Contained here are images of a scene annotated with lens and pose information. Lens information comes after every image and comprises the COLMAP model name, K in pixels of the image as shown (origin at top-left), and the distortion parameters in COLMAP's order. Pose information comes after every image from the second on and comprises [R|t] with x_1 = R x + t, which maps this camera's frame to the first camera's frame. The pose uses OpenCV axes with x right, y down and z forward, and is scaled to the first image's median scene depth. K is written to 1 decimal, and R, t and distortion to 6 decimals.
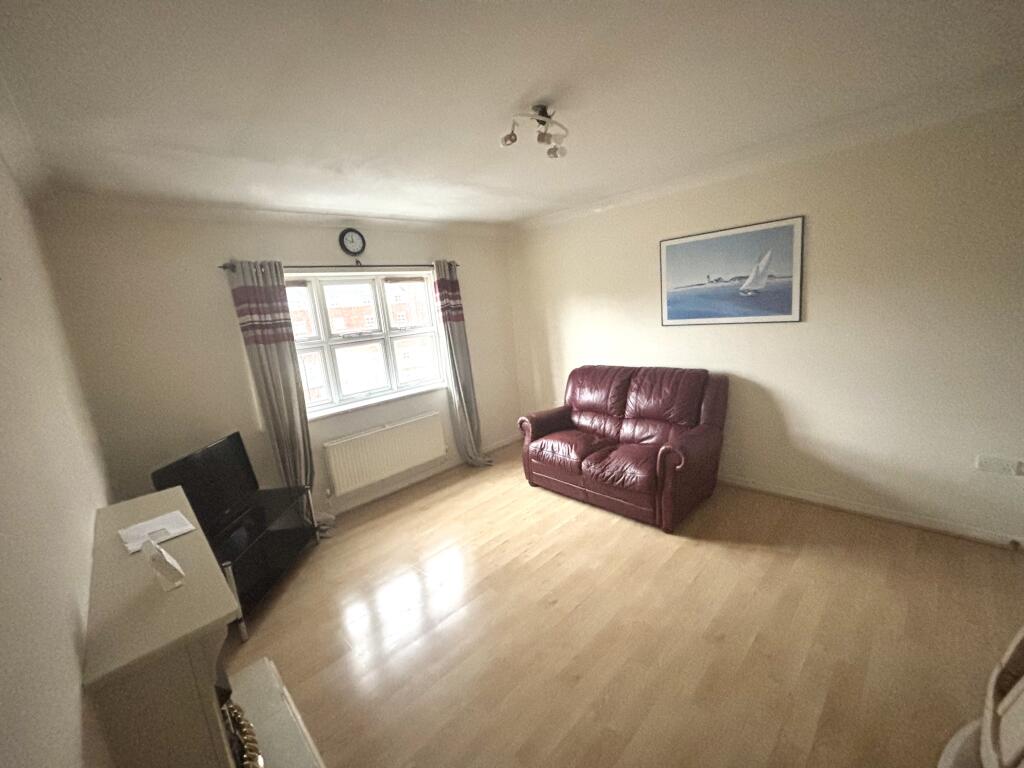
lens RADIAL K [[411.3, 0, 510.8], [0, 411.3, 383.8], [0, 0, 1]] dist [-0.000131, -0.000319]
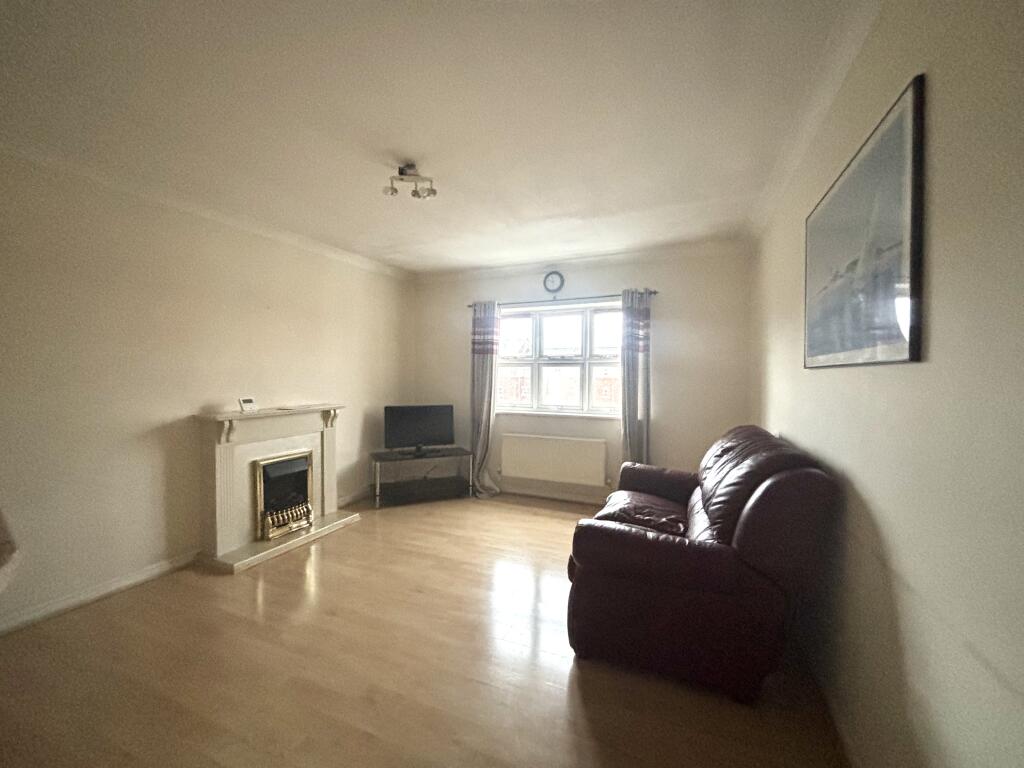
lens RADIAL K [[411.3, 0, 510.8], [0, 411.3, 383.8], [0, 0, 1]] dist [-0.000131, -0.000319]
pose [[0.375565, 0.114672, -0.919675, 0.733142], [-0.212501, 0.976534, 0.034983, -0.059870], [0.902106, 0.182293, 0.391120, 0.449080]]
